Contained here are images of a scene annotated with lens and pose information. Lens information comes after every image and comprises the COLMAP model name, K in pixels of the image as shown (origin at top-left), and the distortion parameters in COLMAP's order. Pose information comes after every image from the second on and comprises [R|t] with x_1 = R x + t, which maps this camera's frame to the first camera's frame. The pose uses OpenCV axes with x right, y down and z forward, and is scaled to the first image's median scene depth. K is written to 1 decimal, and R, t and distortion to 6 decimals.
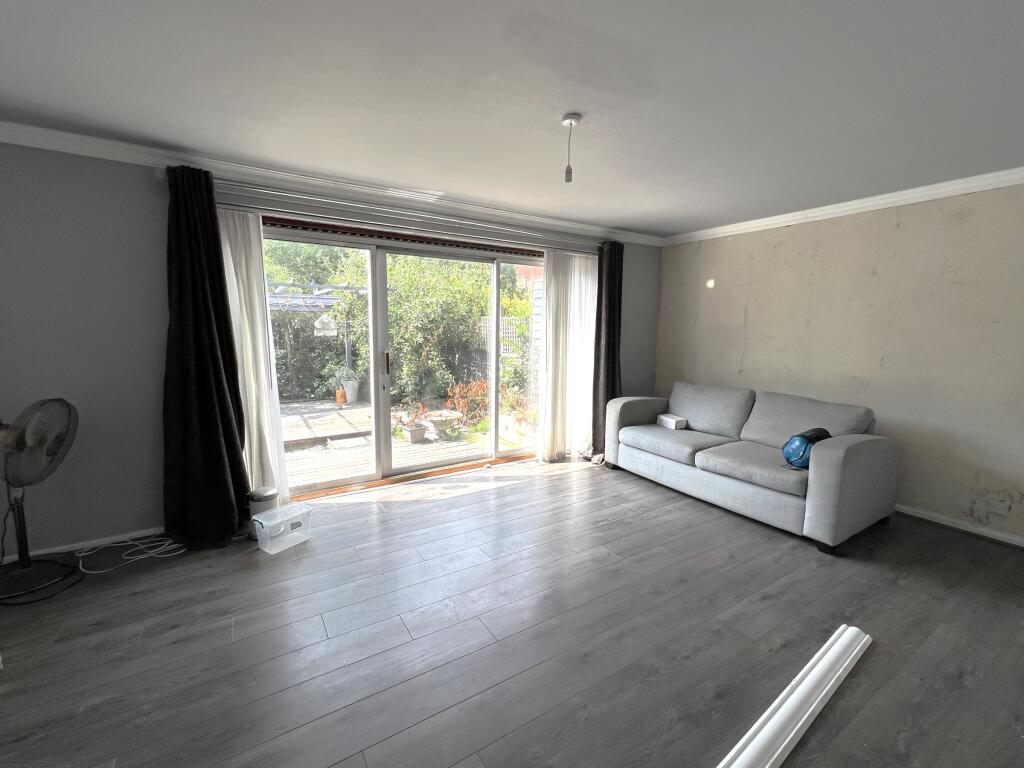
lens RADIAL K [[432.1, 0, 512.7], [0, 432.1, 378.6], [0, 0, 1]] dist [0.002358, 0.000206]
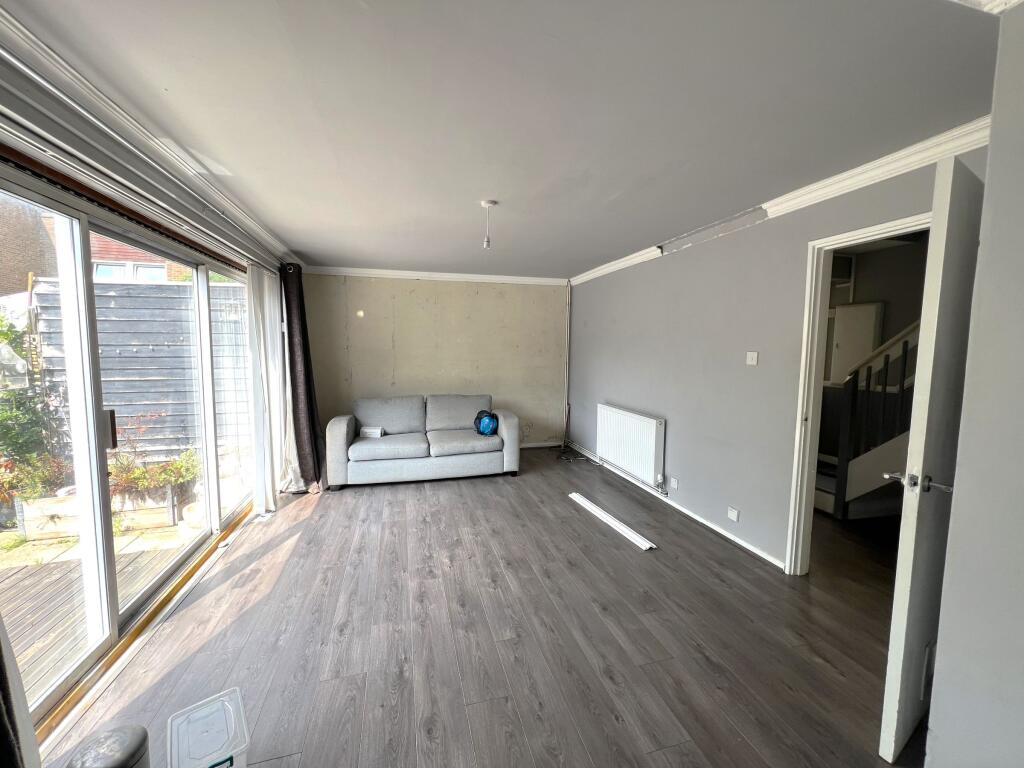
lens RADIAL K [[411.0, 0, 509.7], [0, 411.0, 383.7], [0, 0, 1]] dist [-0.001781, 0.000005]
pose [[0.292265, -0.098869, 0.951213, -0.643886], [0.113030, 0.991241, 0.068300, -0.072140], [-0.949634, 0.087554, 0.300880, 0.350559]]
